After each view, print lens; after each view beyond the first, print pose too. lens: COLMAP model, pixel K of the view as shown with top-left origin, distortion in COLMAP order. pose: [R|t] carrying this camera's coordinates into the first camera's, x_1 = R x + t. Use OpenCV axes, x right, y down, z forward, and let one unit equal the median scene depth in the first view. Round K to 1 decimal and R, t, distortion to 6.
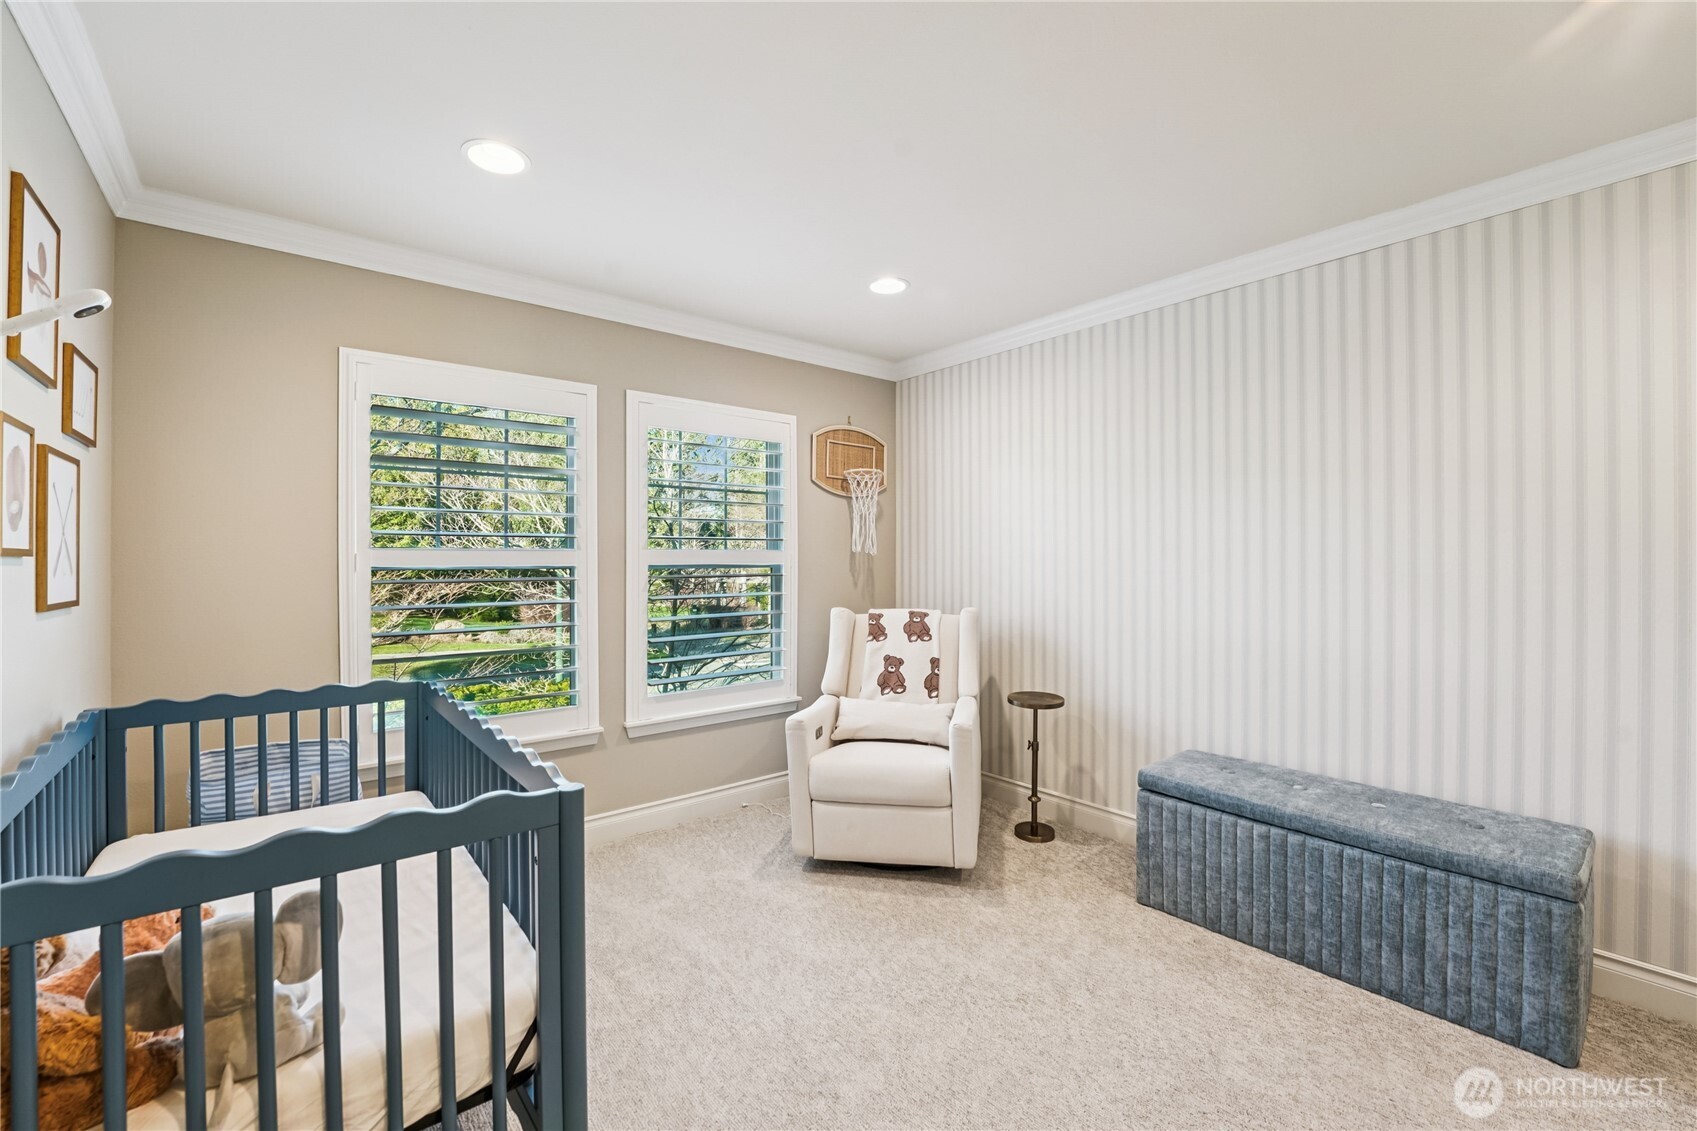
lens RADIAL K [[693.6, 0, 857.1], [0, 693.6, 557.8], [0, 0, 1]] dist [-0.024913, 0.003473]
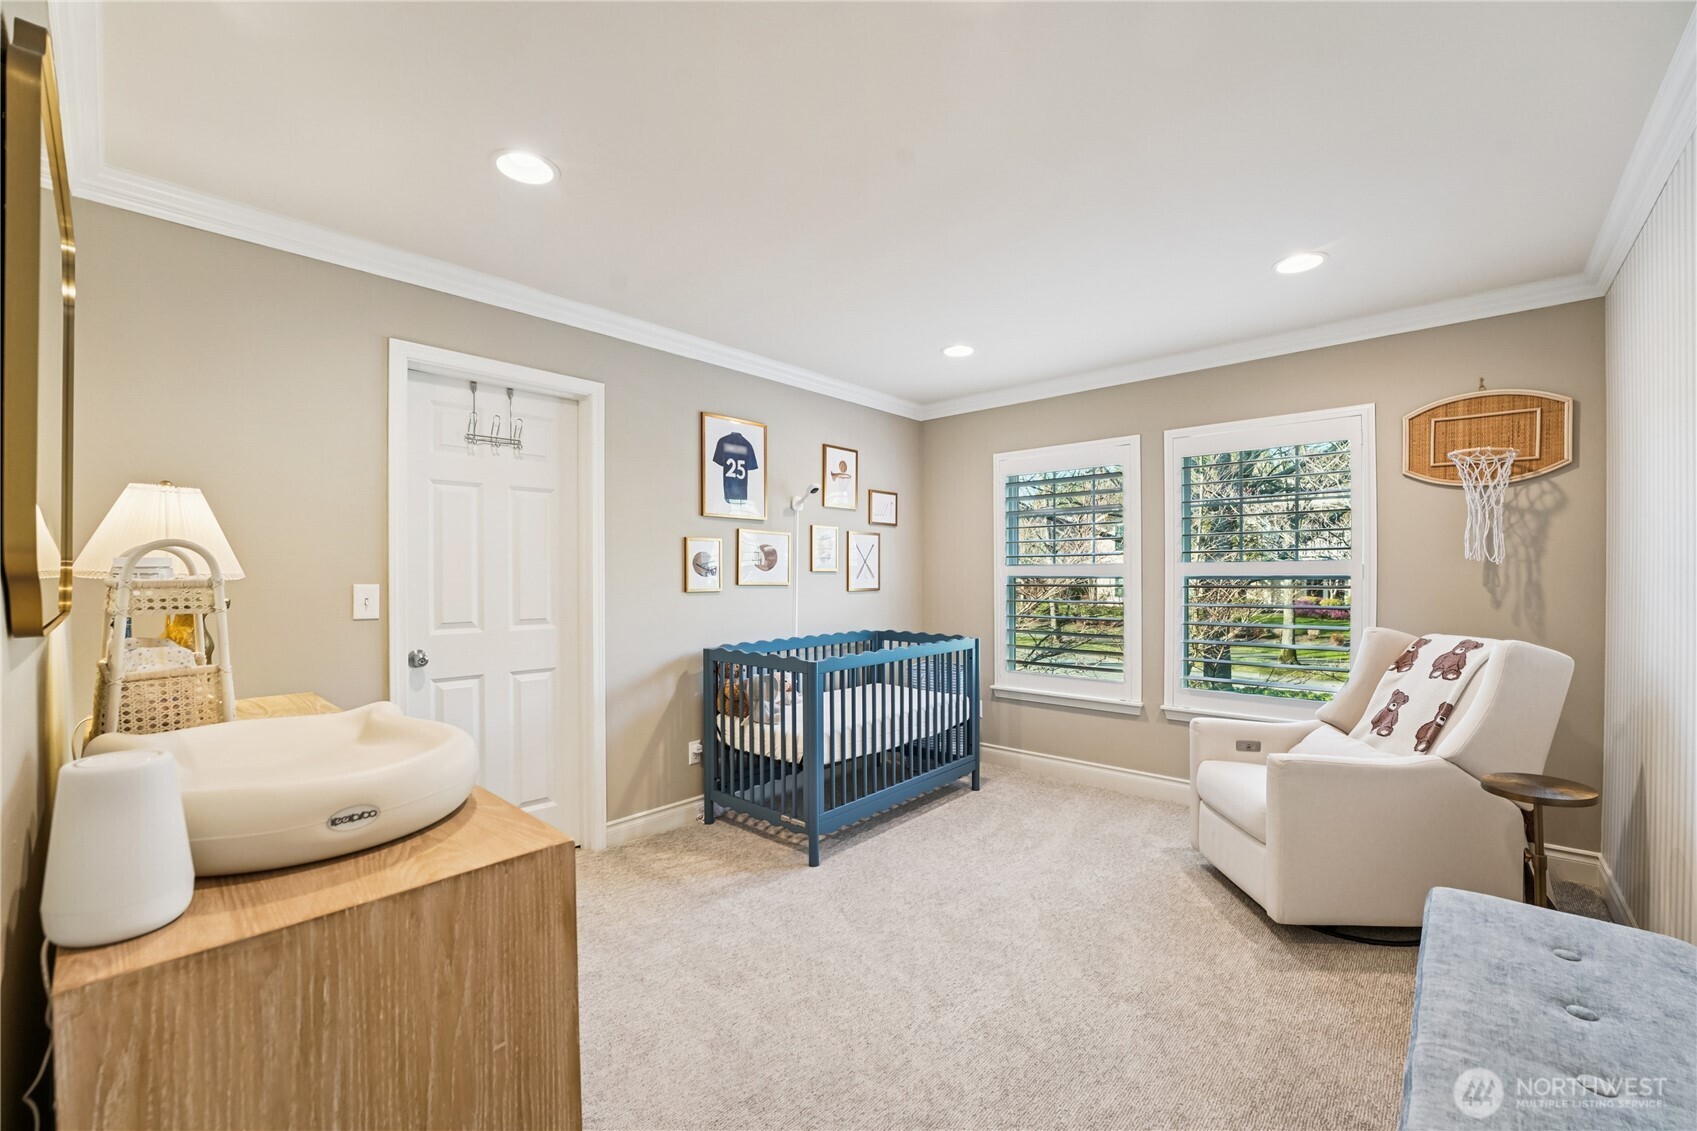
lens RADIAL K [[693.6, 0, 858.5], [0, 693.6, 572.9], [0, 0, 1]] dist [-0.024913, 0.003473]
pose [[0.149807, 0.000290, -0.988715, 0.804301], [0.008768, 0.999960, 0.001622, -0.001067], [0.988676, -0.008912, 0.149798, 0.294272]]
